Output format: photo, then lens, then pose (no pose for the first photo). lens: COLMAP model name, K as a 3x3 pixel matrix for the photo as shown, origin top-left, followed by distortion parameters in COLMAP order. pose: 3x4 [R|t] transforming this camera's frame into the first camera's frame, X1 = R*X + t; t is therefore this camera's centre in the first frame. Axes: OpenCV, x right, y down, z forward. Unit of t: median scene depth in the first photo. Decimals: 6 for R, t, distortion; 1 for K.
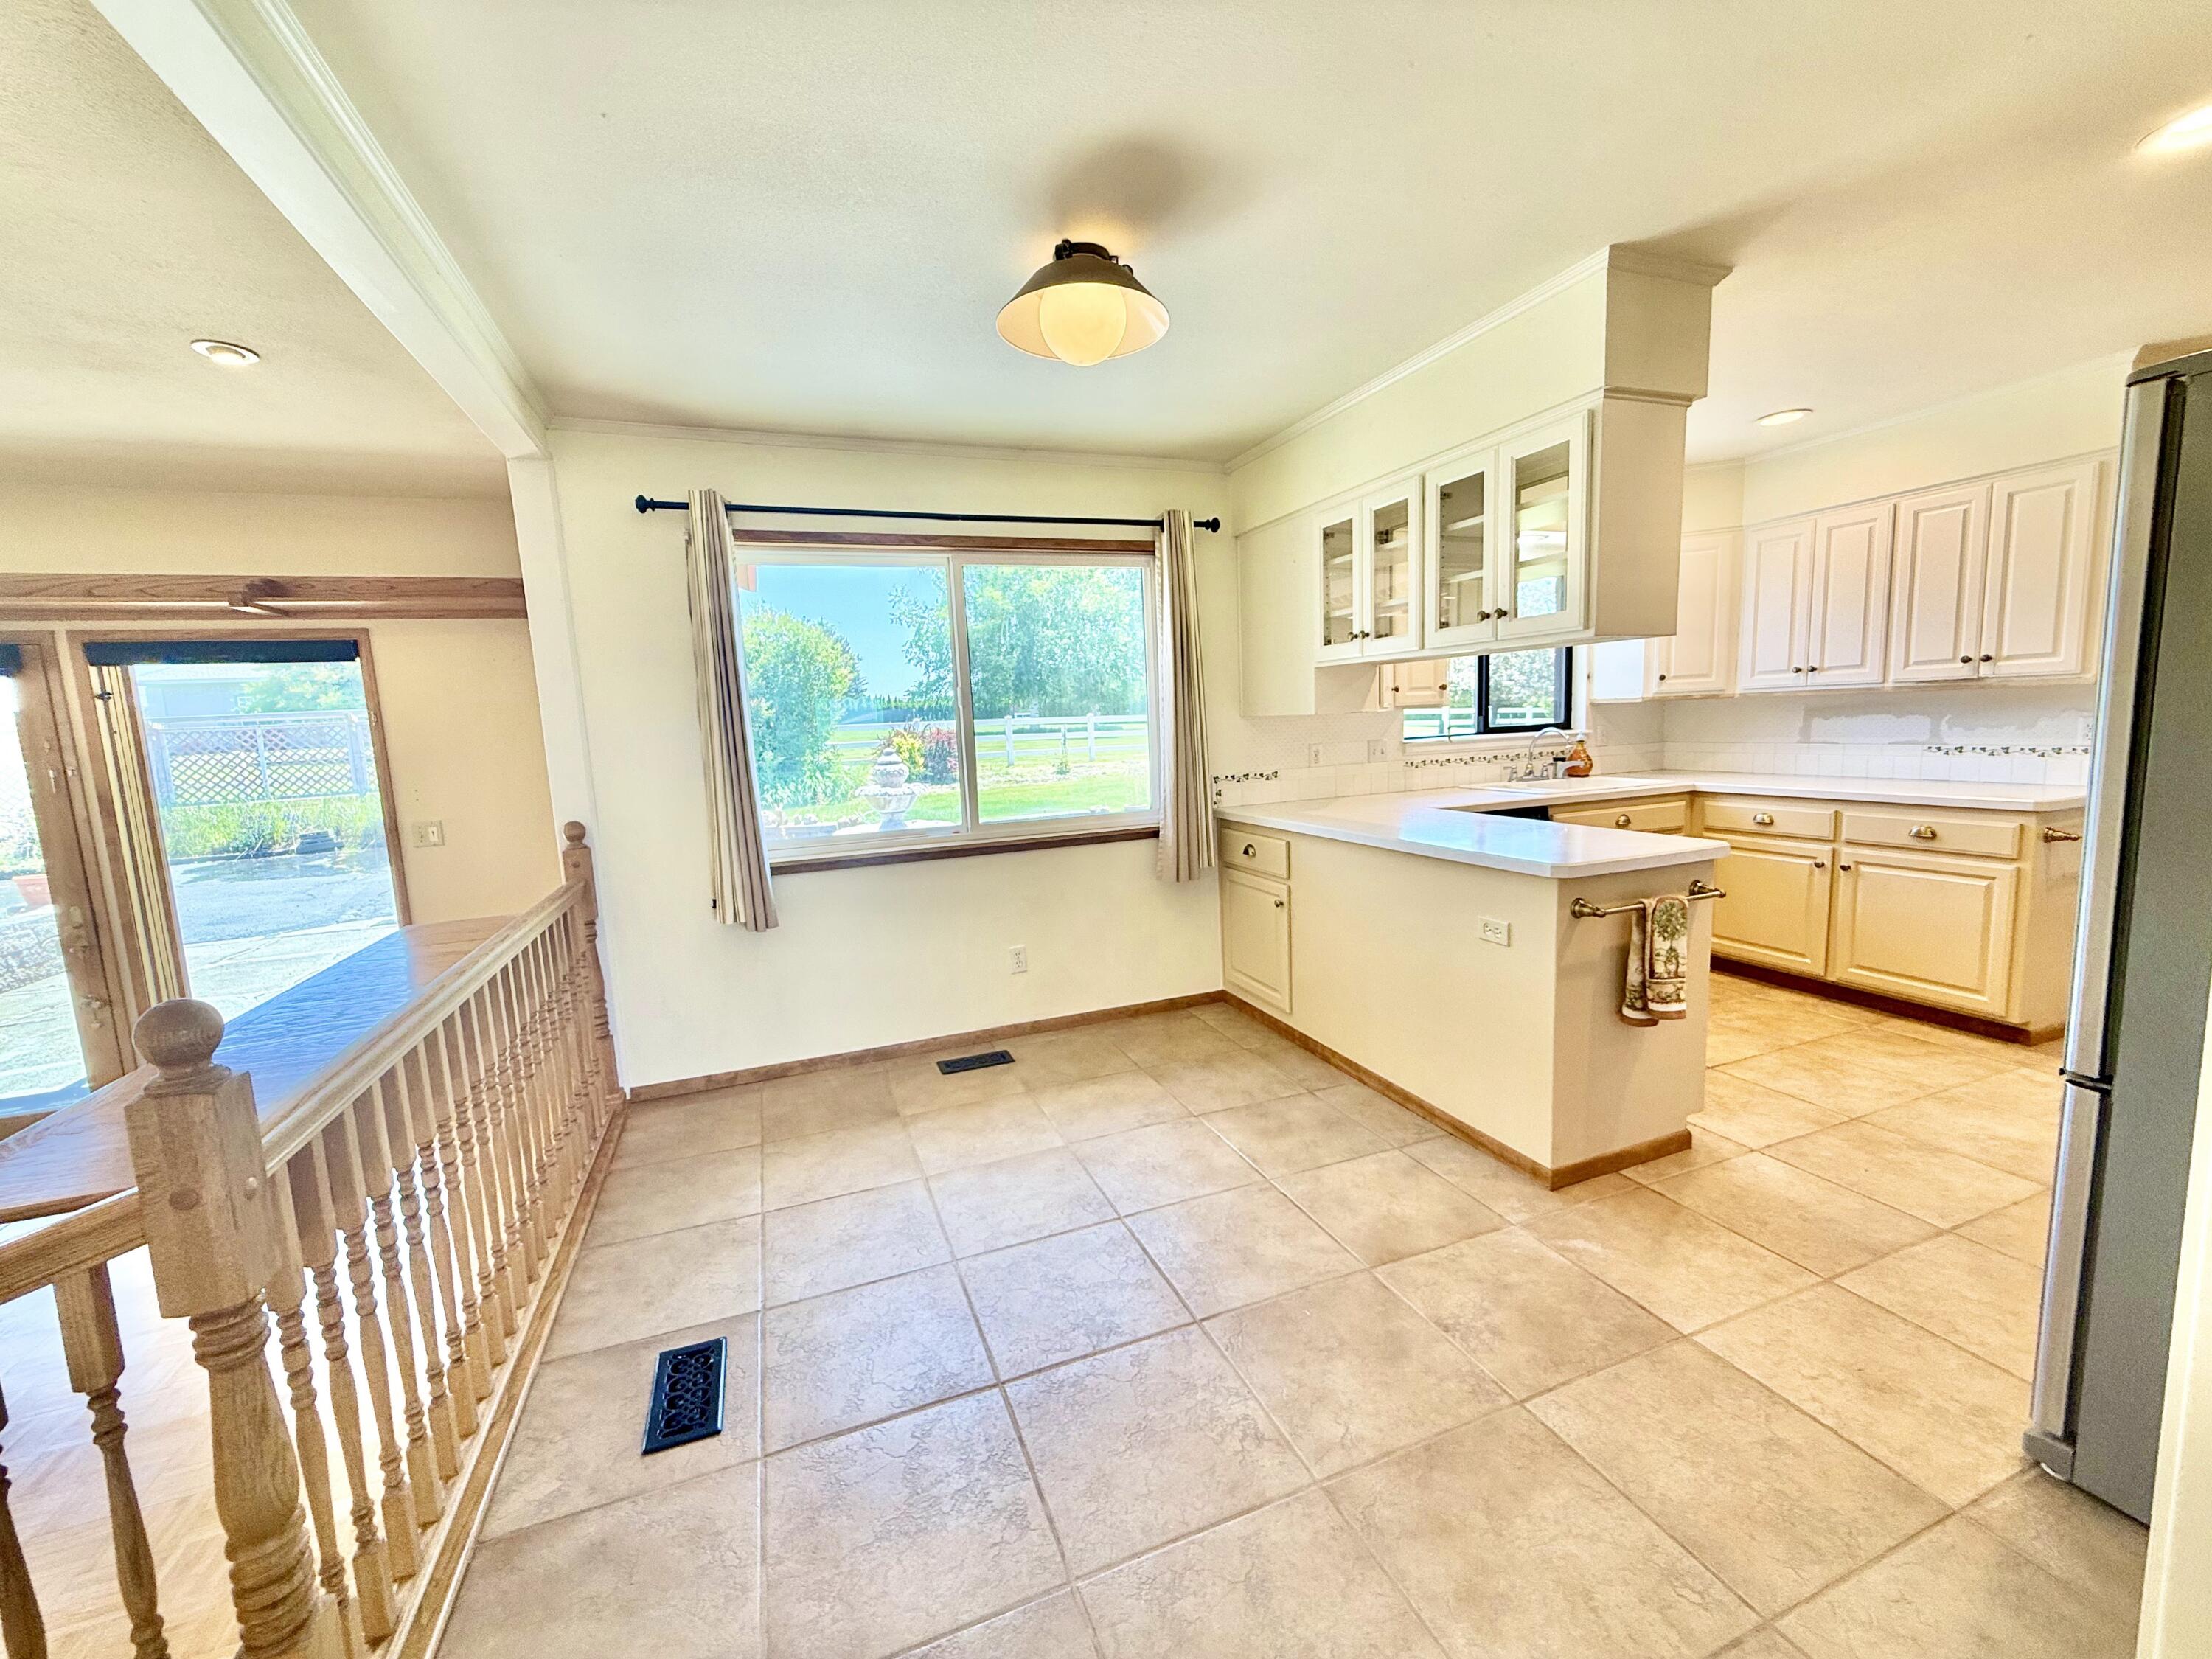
lens RADIAL K [[883.4, 0, 1096.4], [0, 883.4, 835.3], [0, 0, 1]] dist [0.000358, 0.000031]
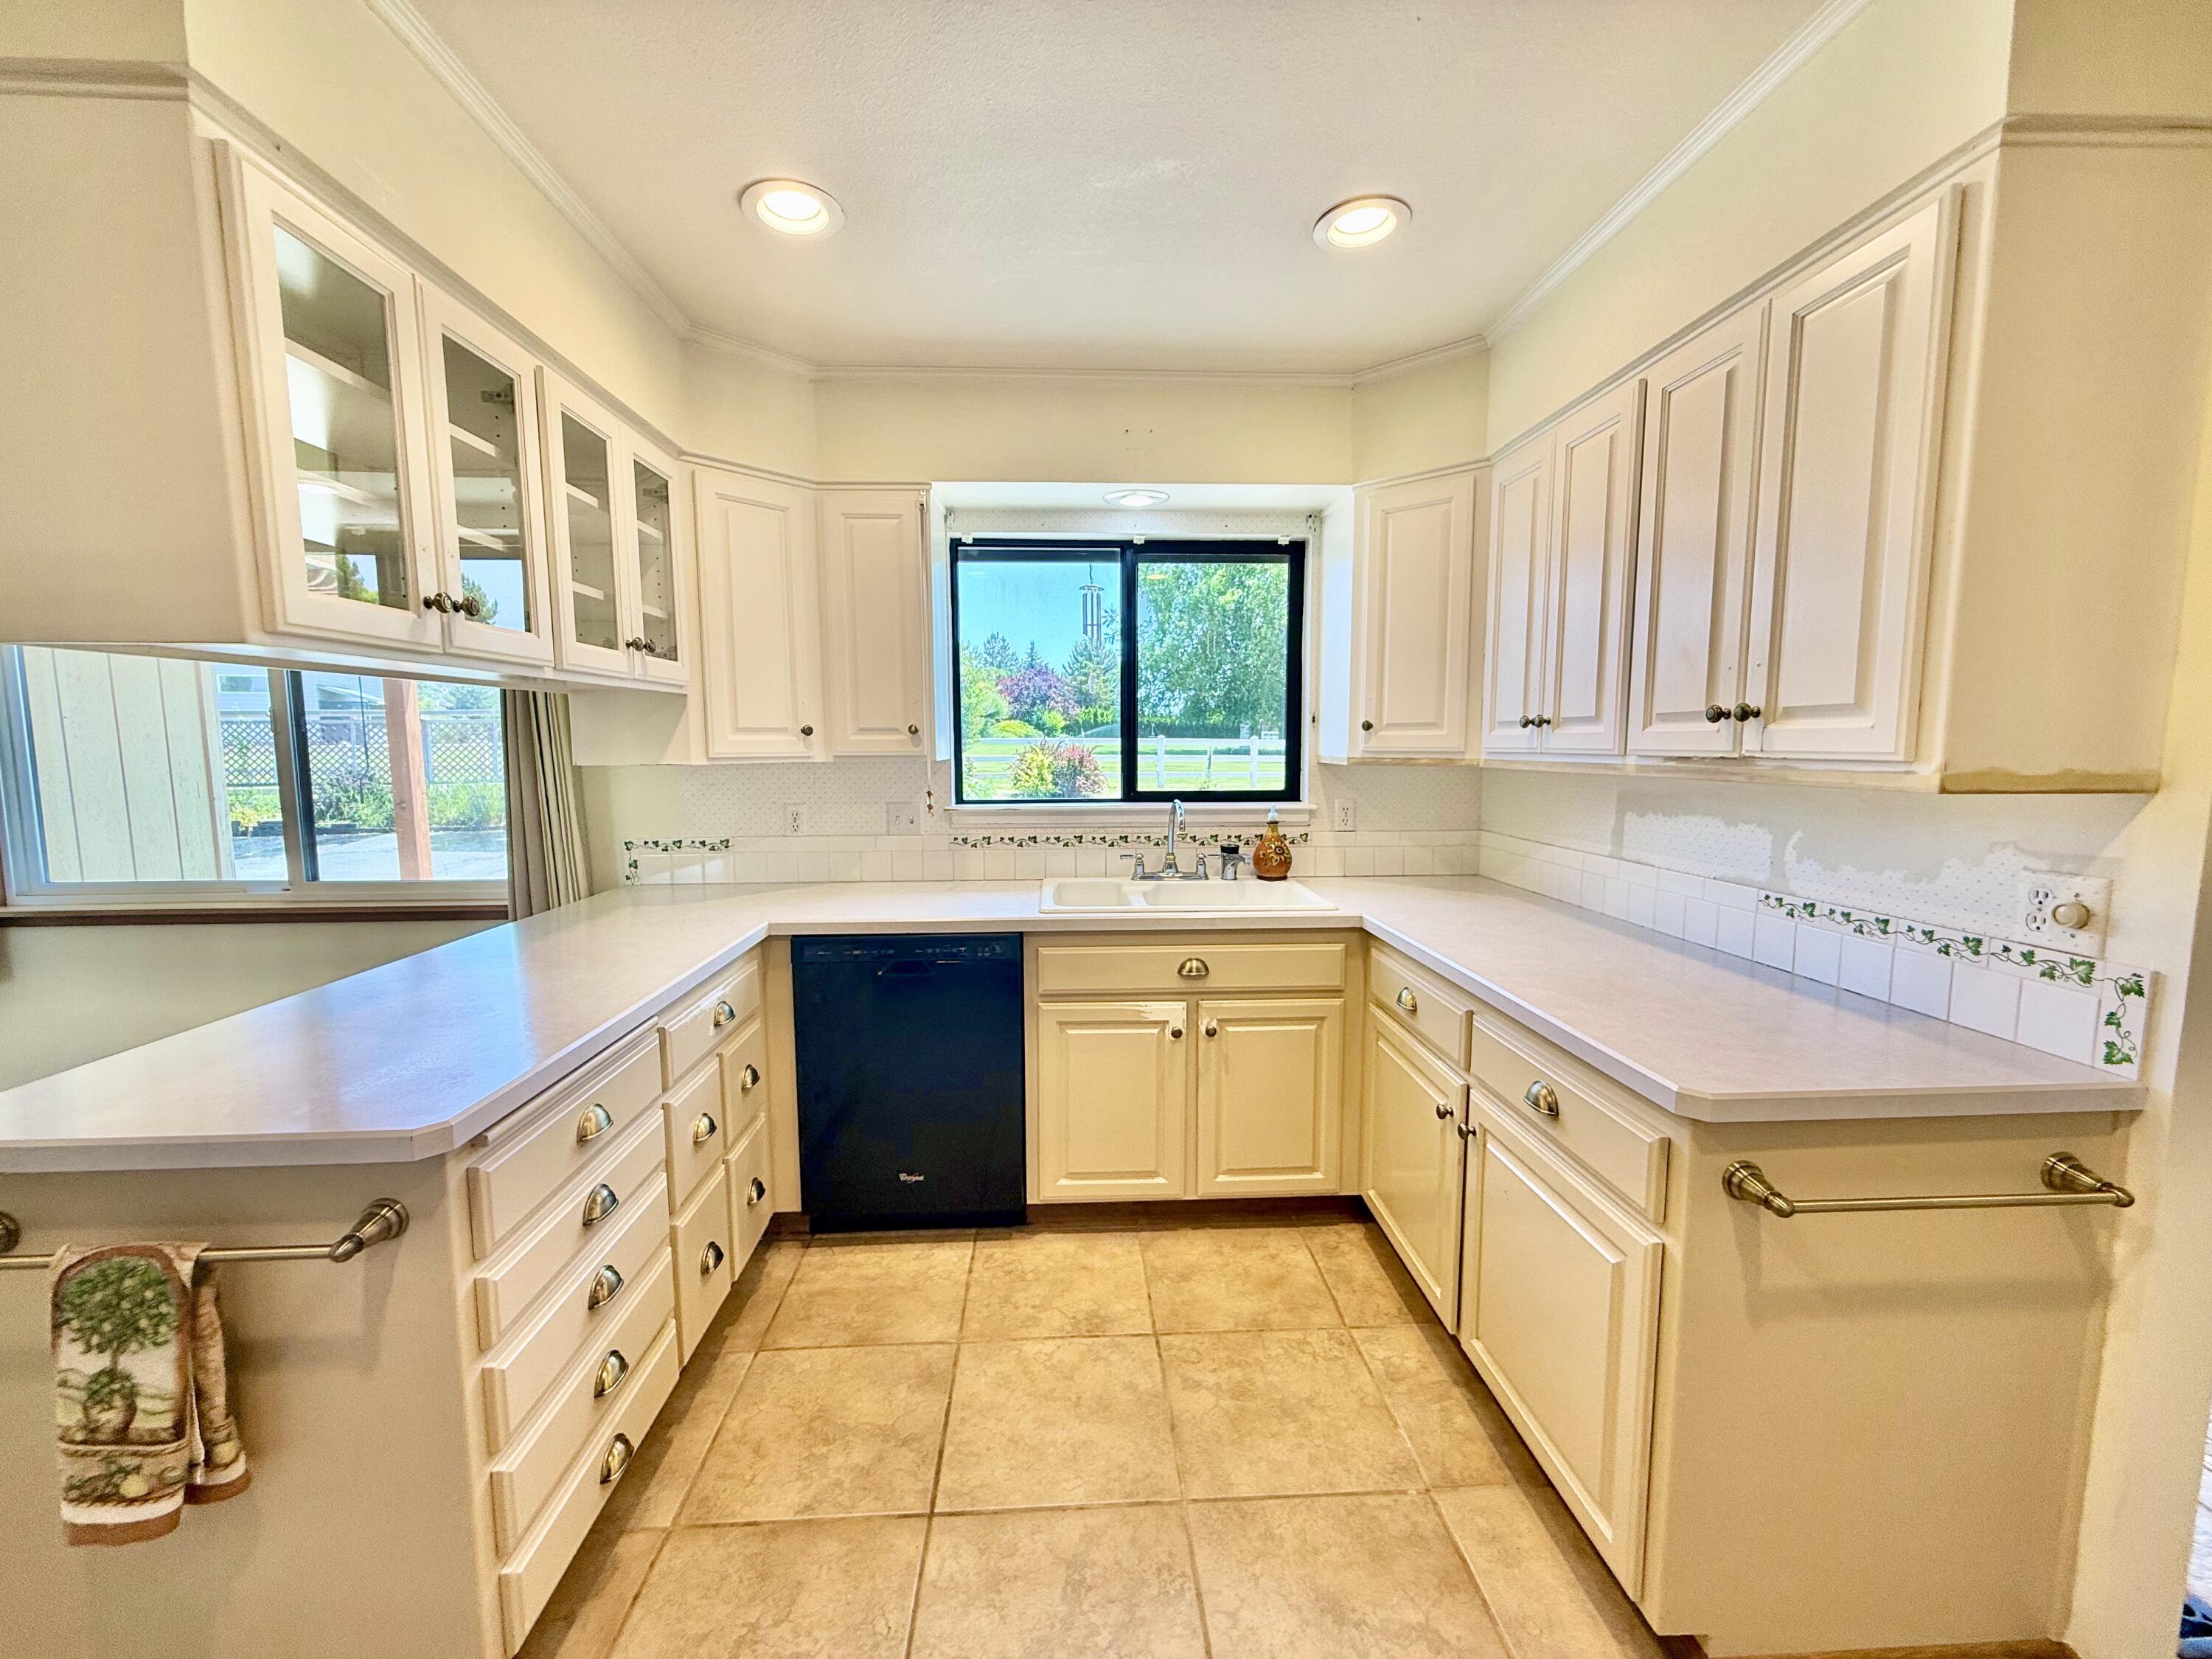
lens RADIAL K [[883.4, 0, 1099.2], [0, 883.4, 834.1], [0, 0, 1]] dist [0.000358, 0.000031]
pose [[0.951753, 0.072588, -0.298157, 0.750670], [-0.078188, 0.996915, -0.006881, -0.102480], [0.296738, 0.029861, 0.954492, 0.448634]]
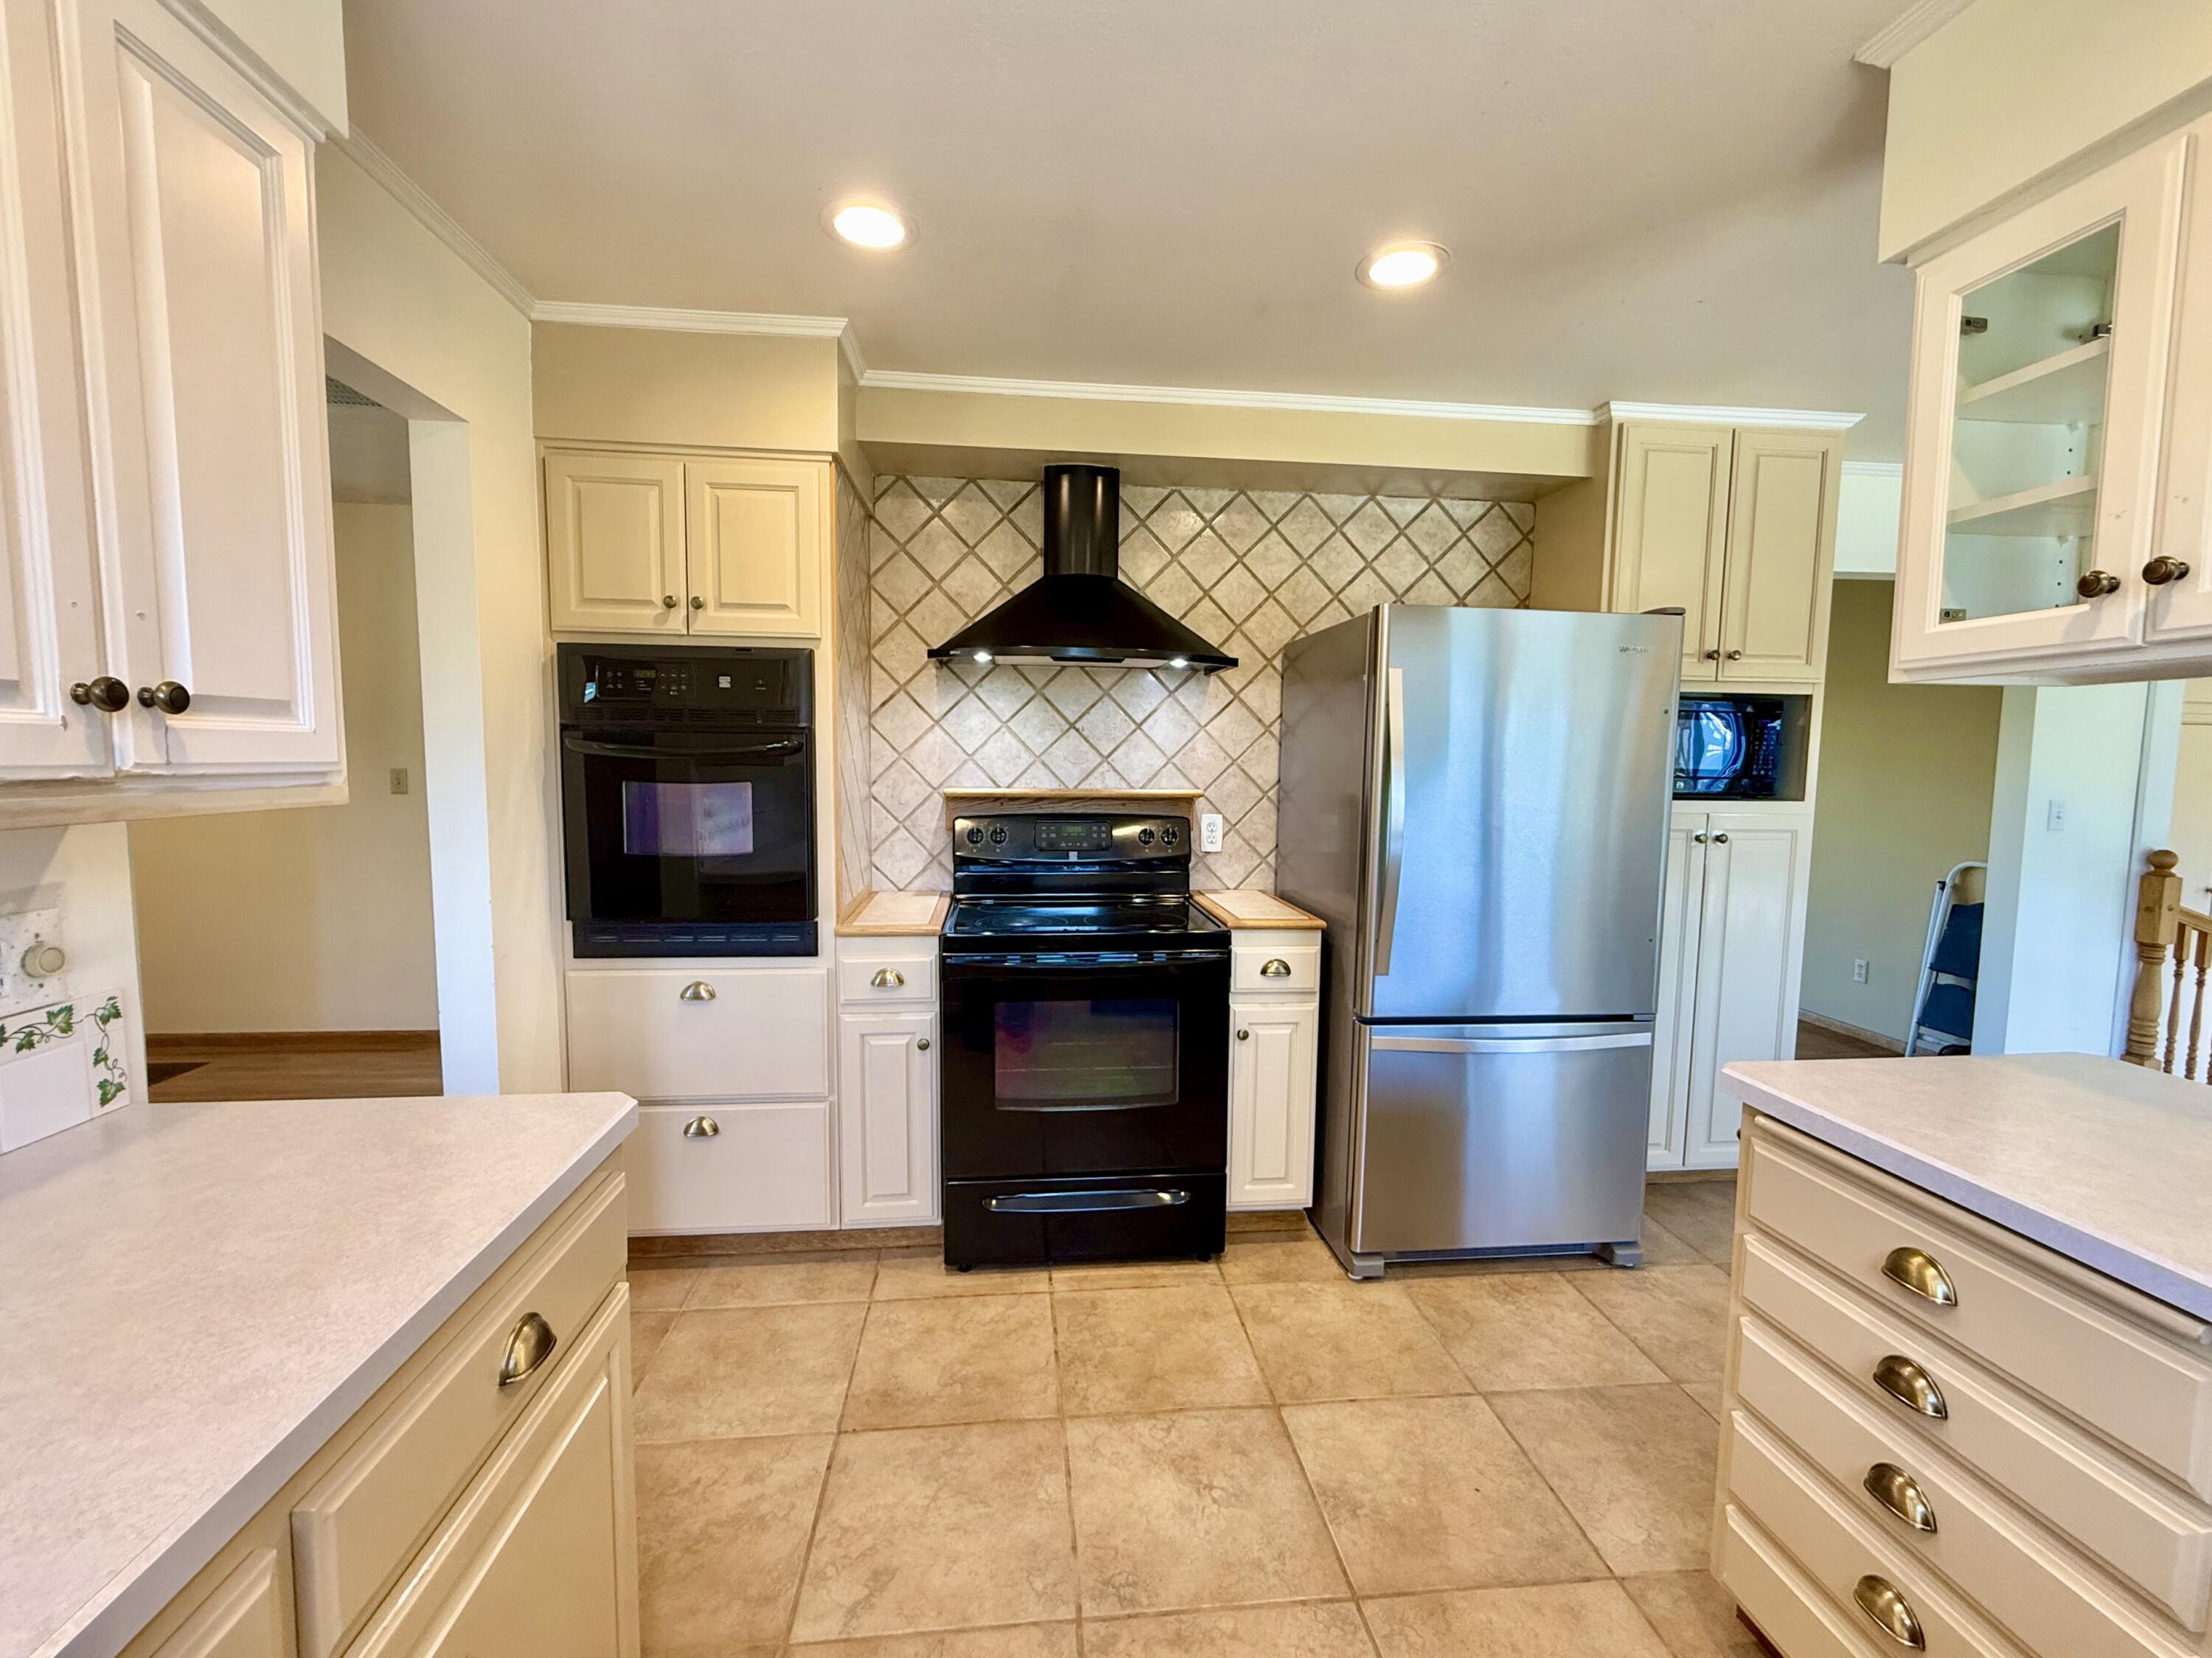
lens RADIAL K [[883.3, 0, 1062.6], [0, 883.3, 827.8], [0, 0, 1]] dist [0.000358, 0.000031]
pose [[-0.963581, 0.012304, 0.267133, 0.628498], [0.066481, 0.978601, 0.194733, -0.174964], [-0.259021, 0.205400, -0.943779, 1.044418]]
